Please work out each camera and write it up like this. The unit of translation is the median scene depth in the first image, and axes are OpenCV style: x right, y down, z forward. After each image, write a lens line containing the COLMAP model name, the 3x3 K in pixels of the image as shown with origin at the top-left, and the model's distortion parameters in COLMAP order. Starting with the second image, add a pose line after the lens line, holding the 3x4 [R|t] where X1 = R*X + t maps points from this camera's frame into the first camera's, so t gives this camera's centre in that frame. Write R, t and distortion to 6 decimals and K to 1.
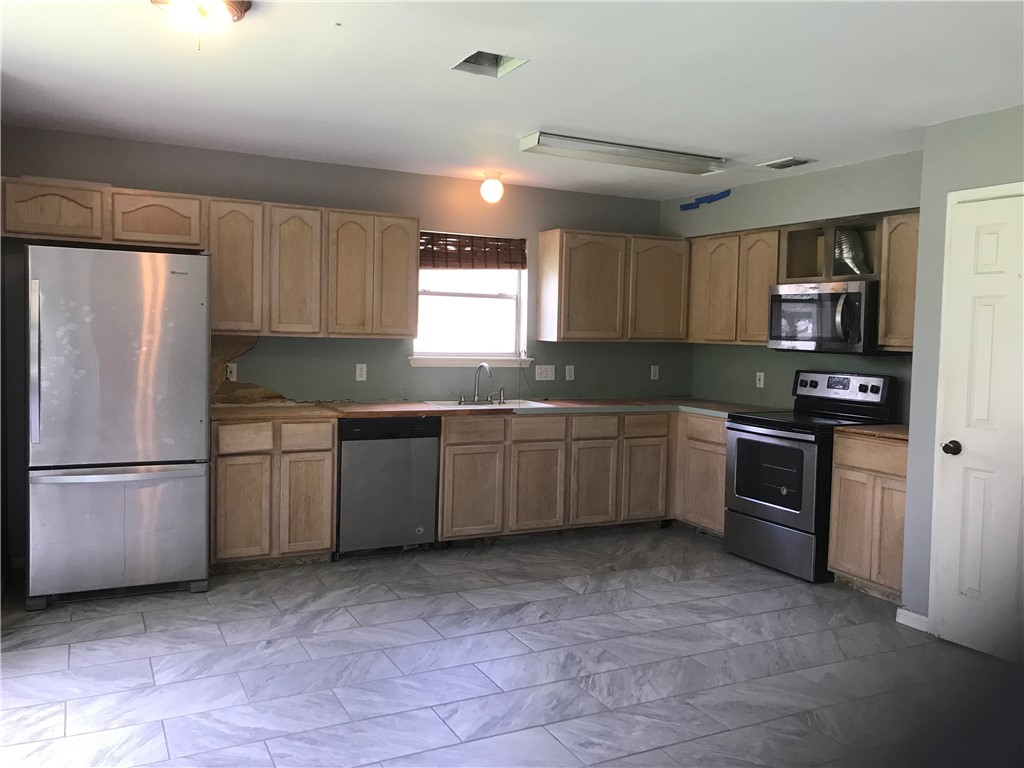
lens RADIAL K [[837.5, 0, 513.0], [0, 837.5, 375.3], [0, 0, 1]] dist [0.051902, -0.039200]
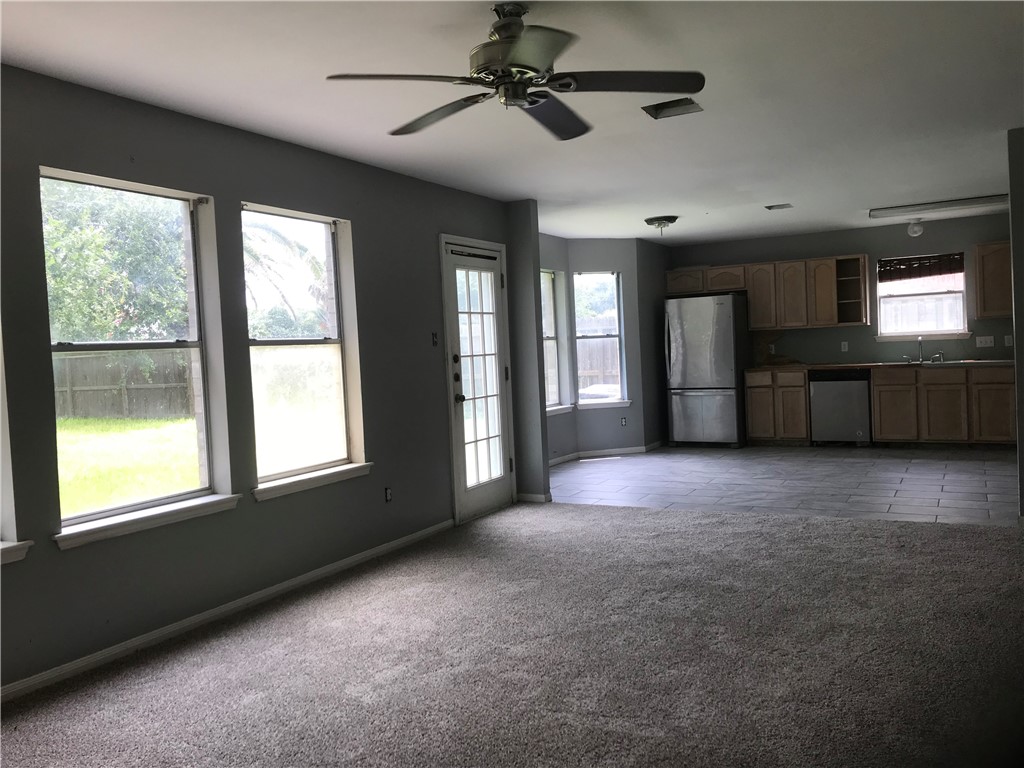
lens RADIAL K [[837.5, 0, 514.6], [0, 837.5, 383.2], [0, 0, 1]] dist [0.051902, -0.039200]
pose [[0.560781, -0.015844, -0.827813, 0.976775], [0.011487, 0.999870, -0.011355, 0.093635], [0.827885, -0.003141, 0.560890, -0.606510]]
